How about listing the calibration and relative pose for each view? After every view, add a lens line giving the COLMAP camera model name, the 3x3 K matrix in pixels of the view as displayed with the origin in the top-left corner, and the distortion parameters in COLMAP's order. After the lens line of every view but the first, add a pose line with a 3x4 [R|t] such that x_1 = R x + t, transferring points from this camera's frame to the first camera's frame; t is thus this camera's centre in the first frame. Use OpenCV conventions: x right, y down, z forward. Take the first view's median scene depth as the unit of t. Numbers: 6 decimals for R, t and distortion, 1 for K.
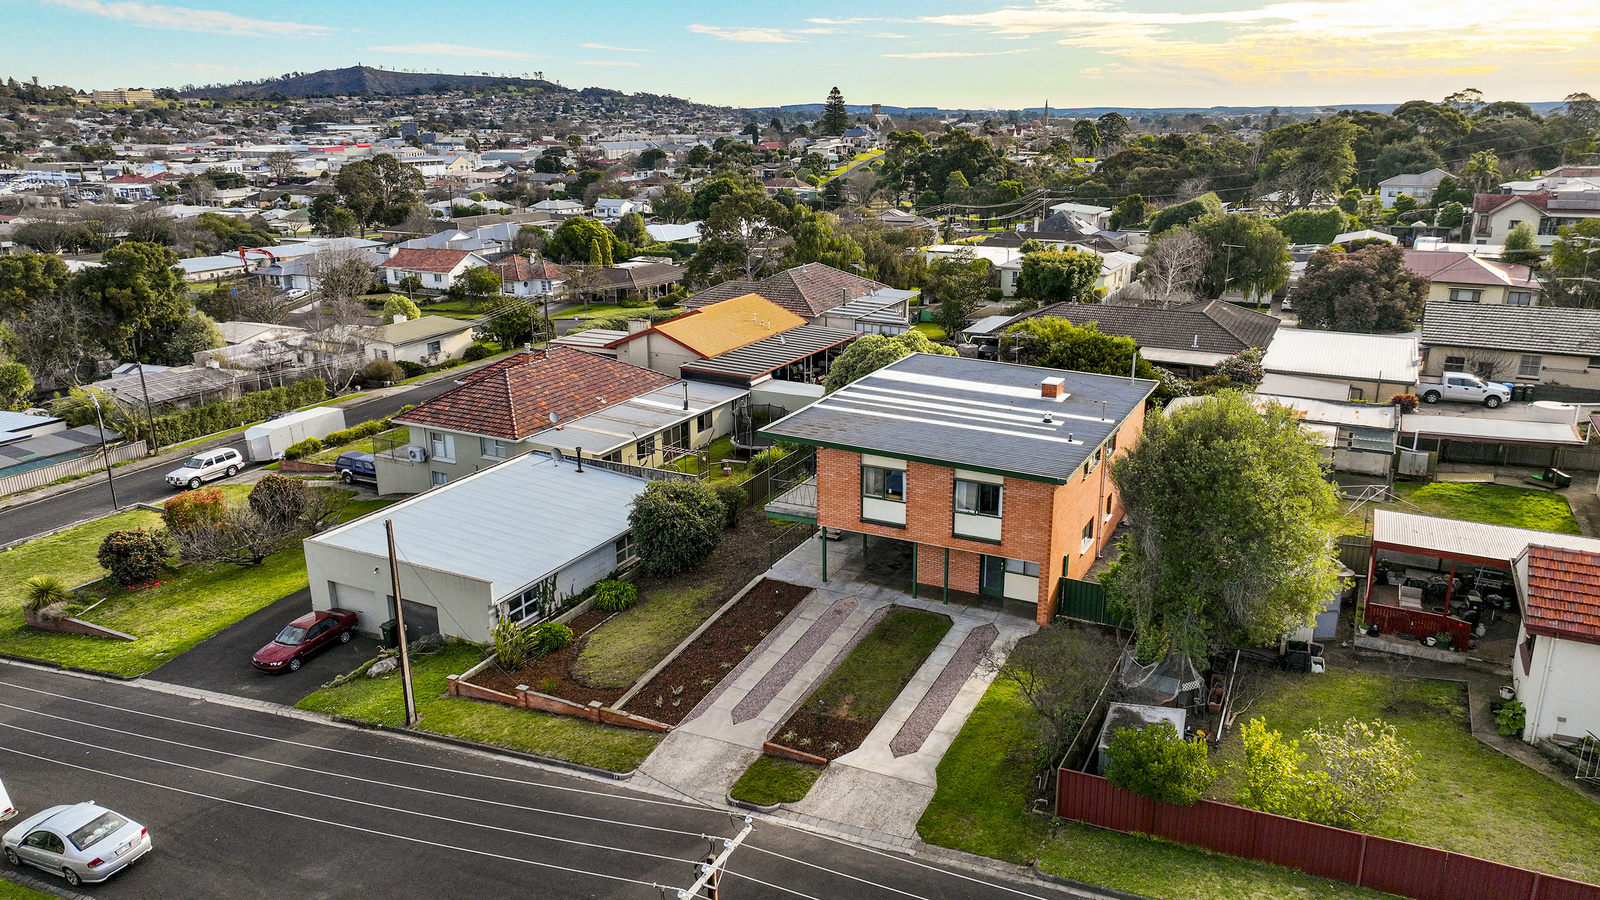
lens RADIAL K [[1115.1, 0, 808.5], [0, 1115.1, 448.2], [0, 0, 1]] dist [0.005865, 0.012128]
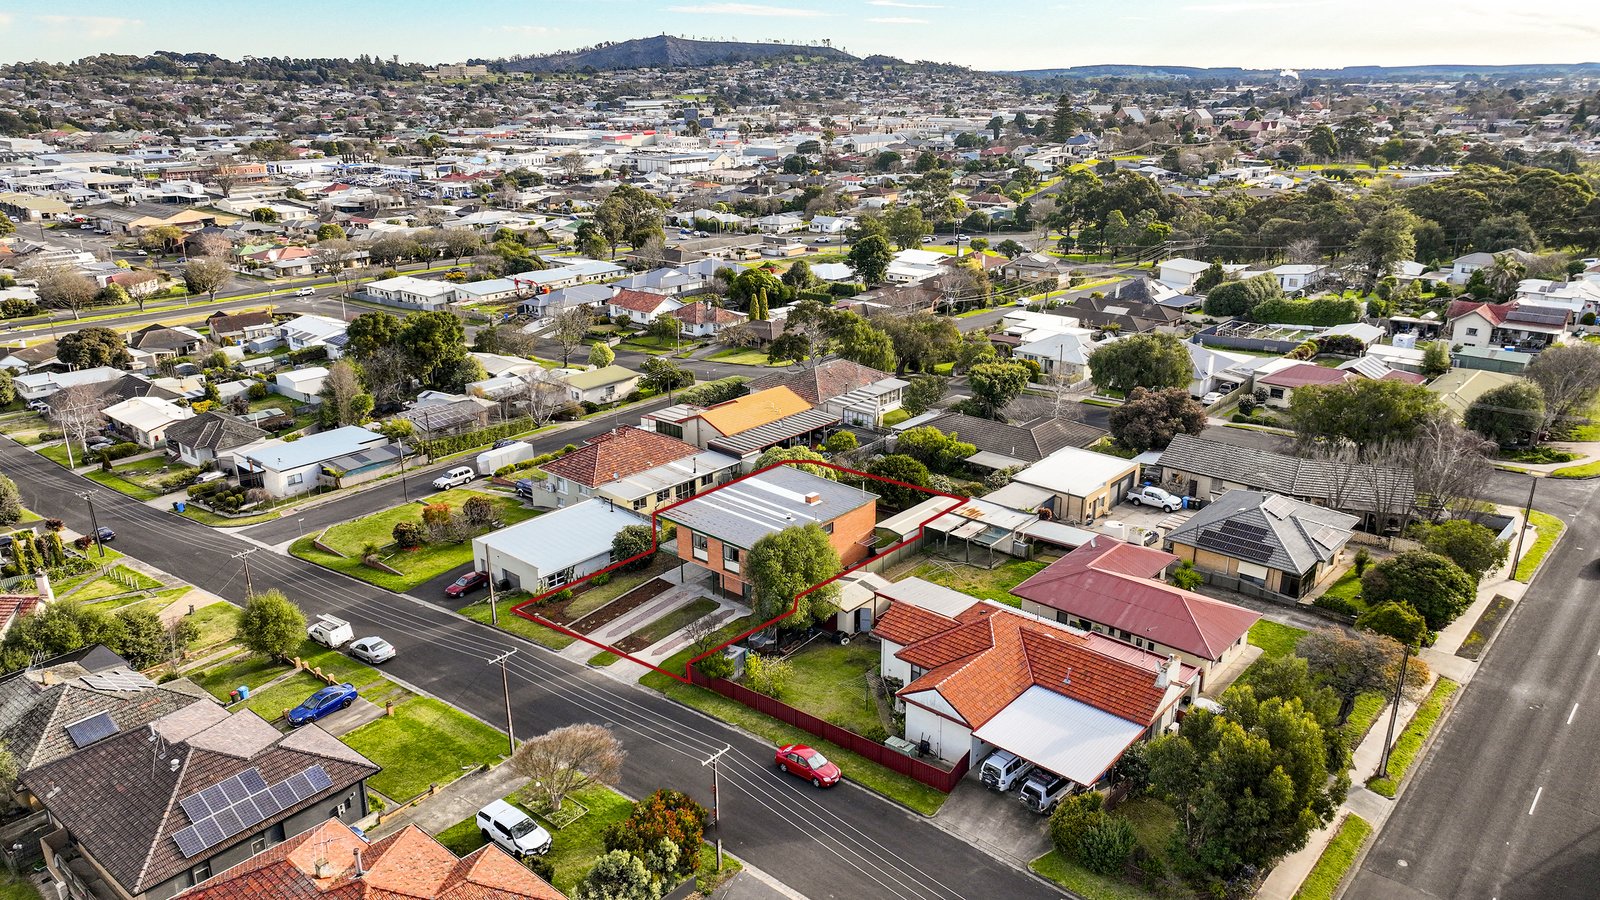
lens RADIAL K [[1115.1, 0, 808.5], [0, 1115.1, 448.2], [0, 0, 1]] dist [0.005865, 0.012128]
pose [[0.970095, 0.074217, -0.231102, 0.364070], [-0.066622, 0.996956, 0.040506, -0.121696], [0.233404, -0.023898, 0.972086, -0.520607]]
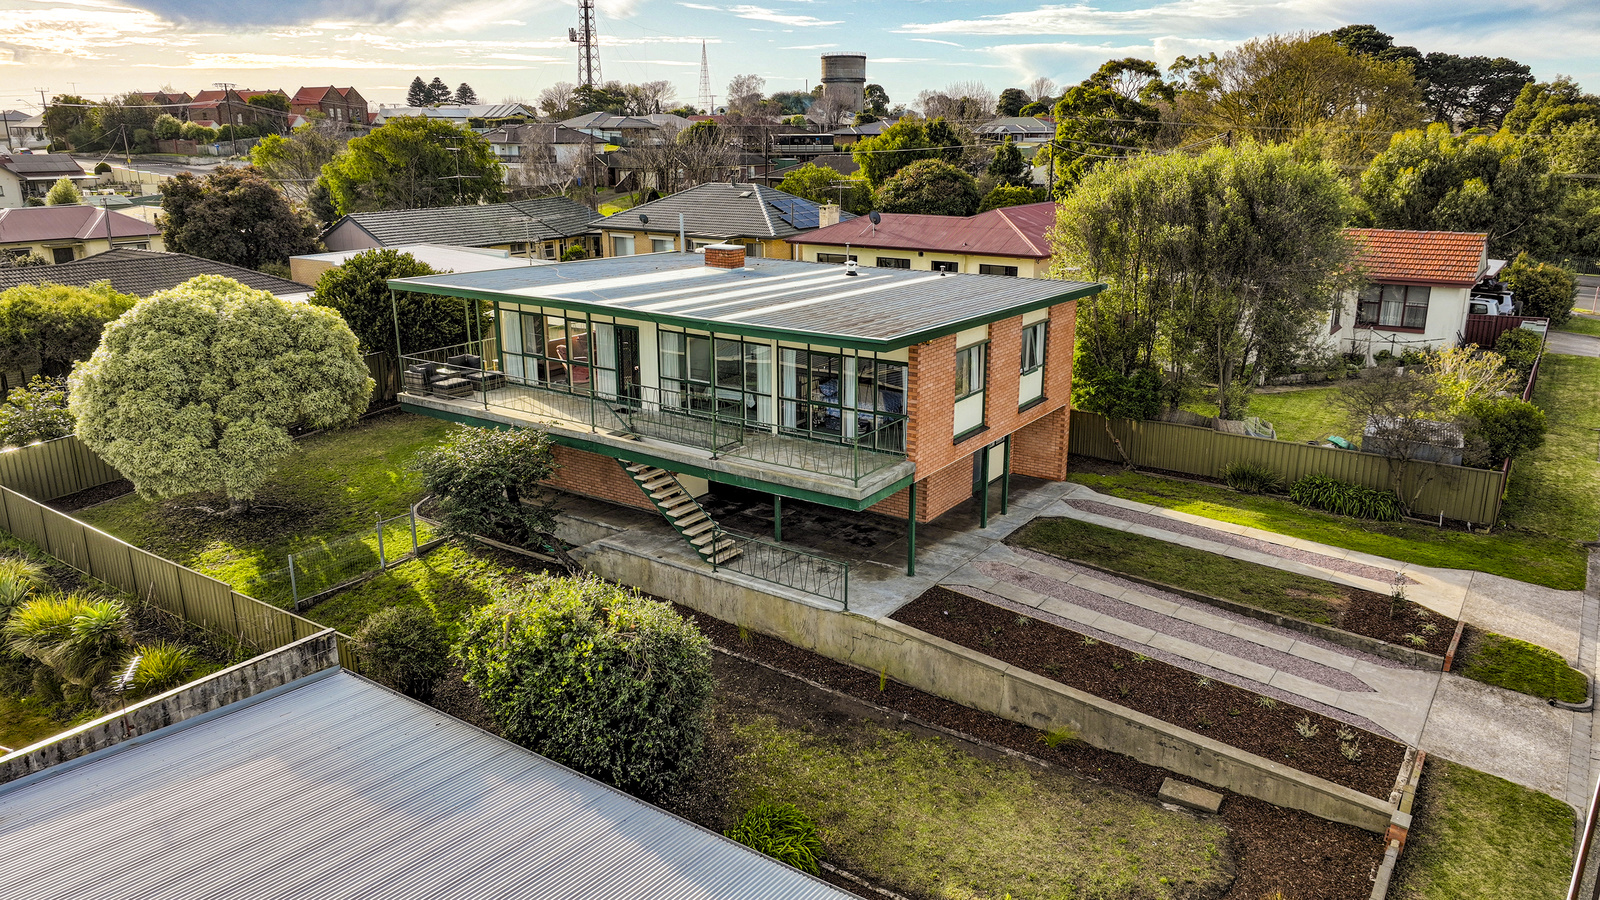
lens RADIAL K [[1115.1, 0, 808.5], [0, 1115.1, 448.2], [0, 0, 1]] dist [0.005865, 0.012128]
pose [[0.126488, -0.271377, 0.954125, -0.267974], [0.289176, 0.930161, 0.226225, -0.046761], [-0.948883, 0.247295, 0.196130, 0.454970]]
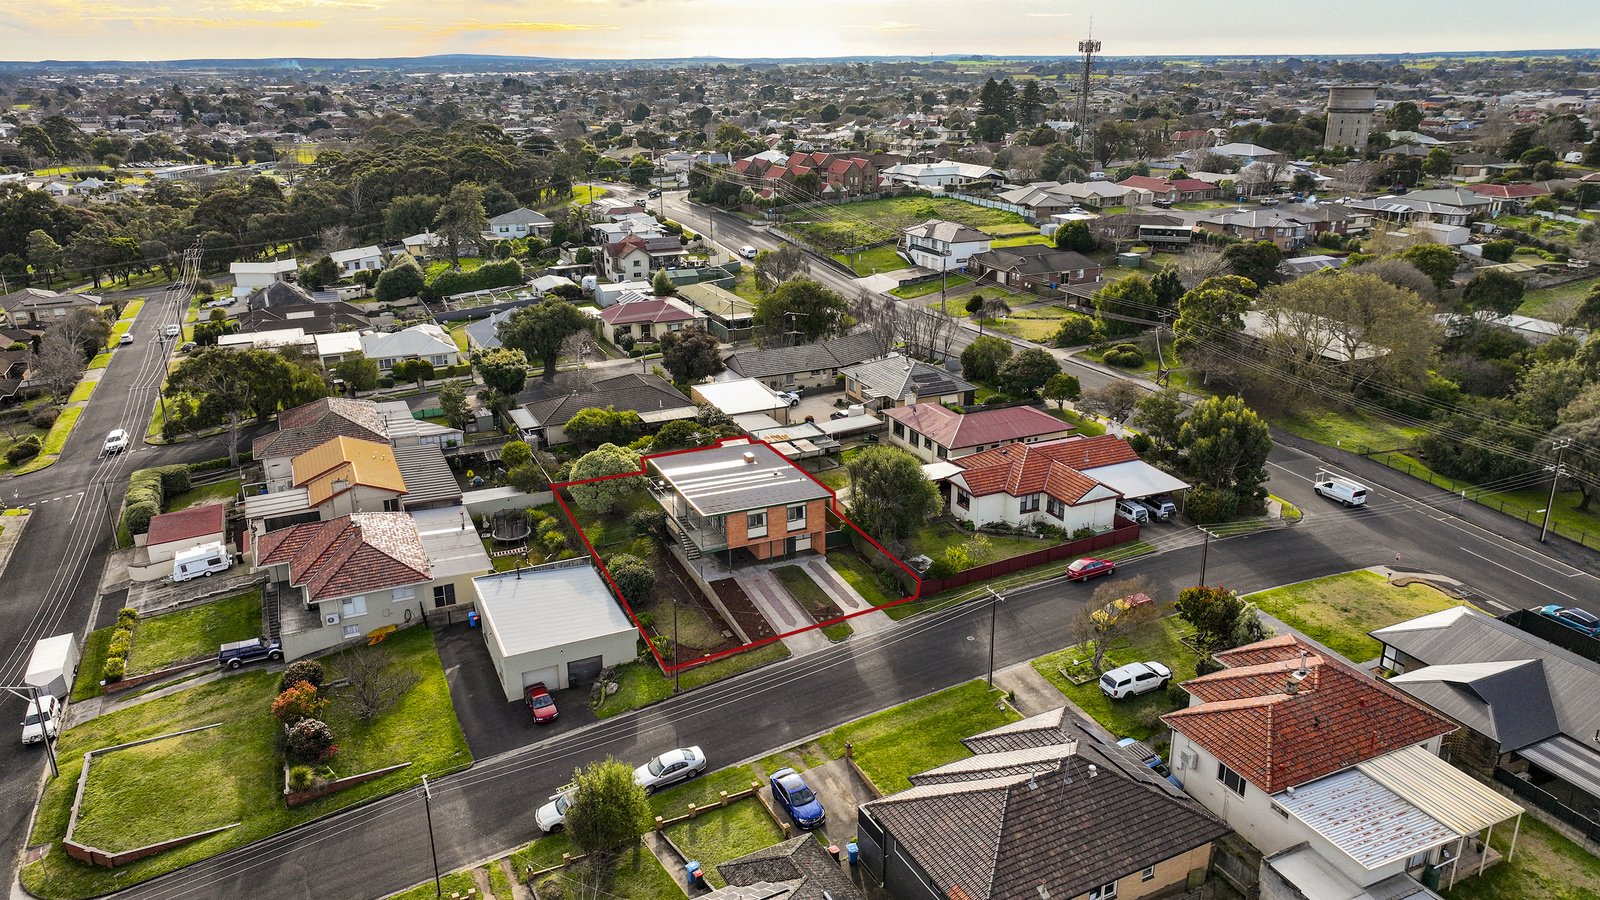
lens RADIAL K [[1115.1, 0, 808.5], [0, 1115.1, 448.2], [0, 0, 1]] dist [0.005865, 0.012128]
pose [[0.612301, -0.260849, 0.746355, -0.715314], [0.232690, 0.961651, 0.145197, -0.194772], [-0.755607, 0.084765, 0.649517, -0.268218]]
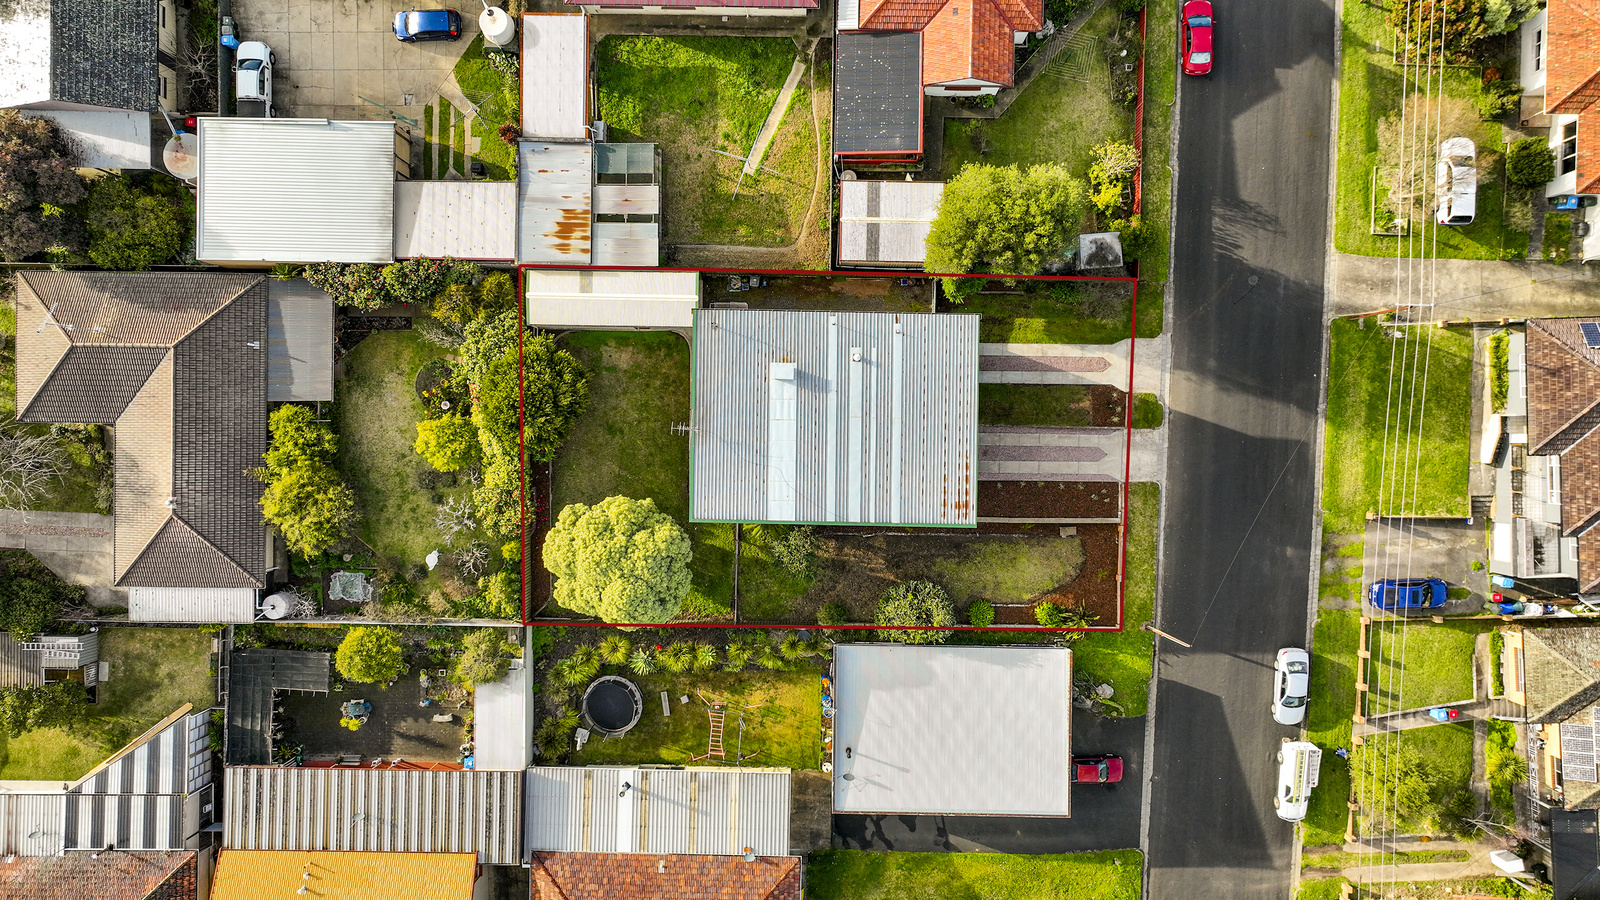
lens RADIAL K [[1115.1, 0, 808.5], [0, 1115.1, 448.2], [0, 0, 1]] dist [0.005865, 0.012128]
pose [[-0.443979, -0.895872, 0.017206, 0.056309], [0.271970, -0.116438, 0.955235, -0.701854], [-0.853765, 0.428784, 0.295346, 0.342634]]
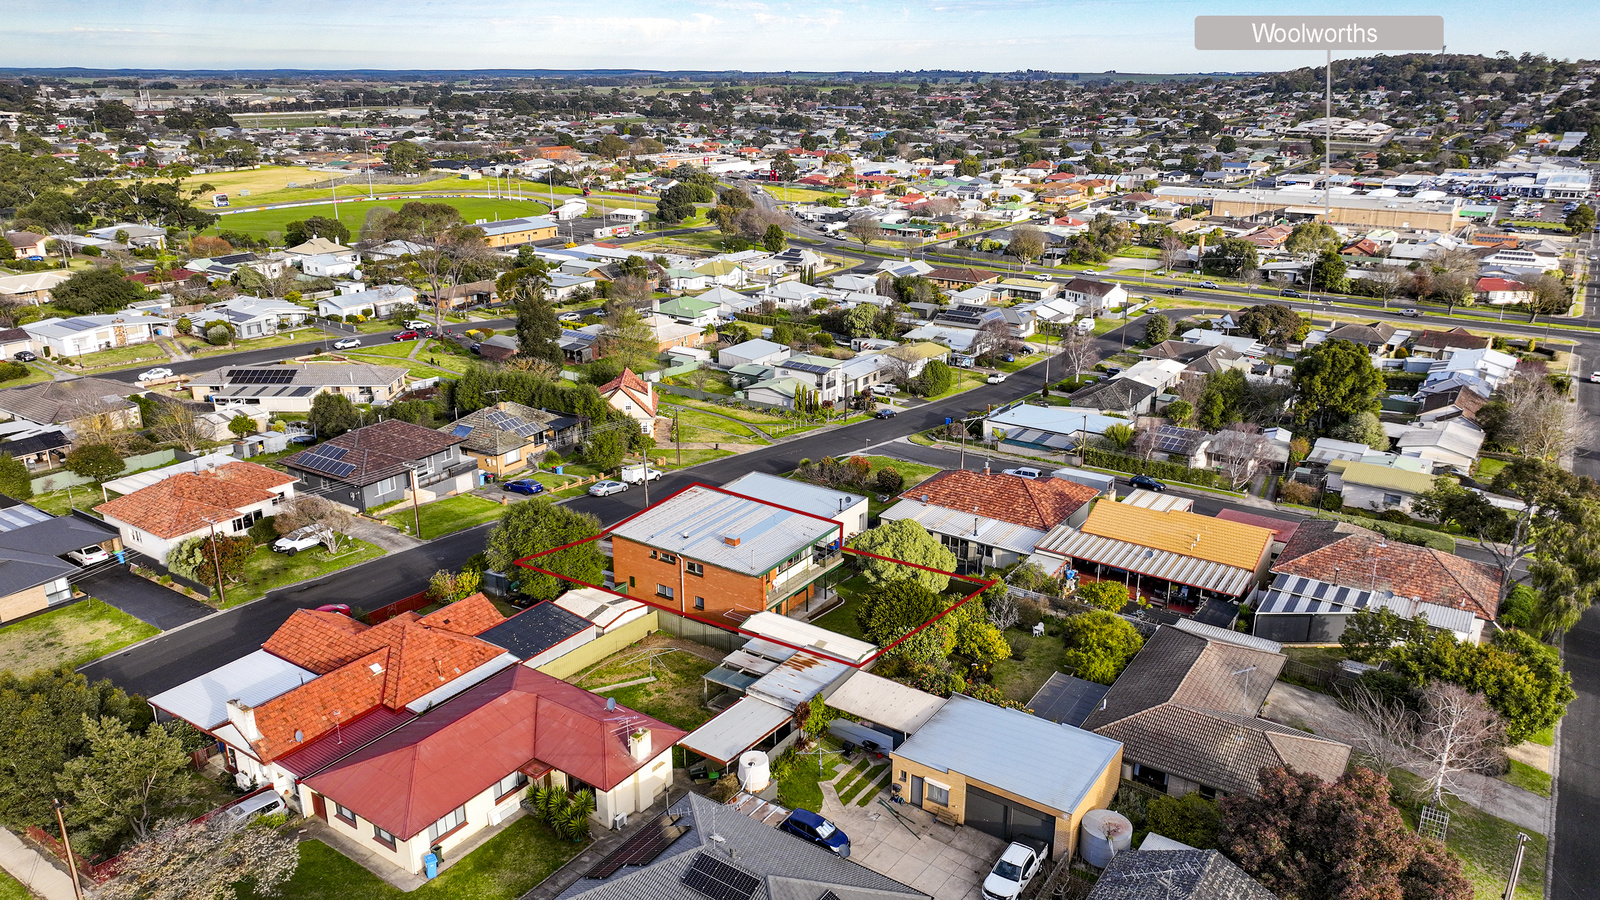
lens RADIAL K [[1115.1, 0, 808.5], [0, 1115.1, 448.2], [0, 0, 1]] dist [0.005865, 0.012128]
pose [[-0.123902, 0.304005, -0.944579, 1.037980], [-0.283046, 0.901539, 0.327280, -0.456713], [0.951070, 0.307910, -0.025655, 0.607234]]
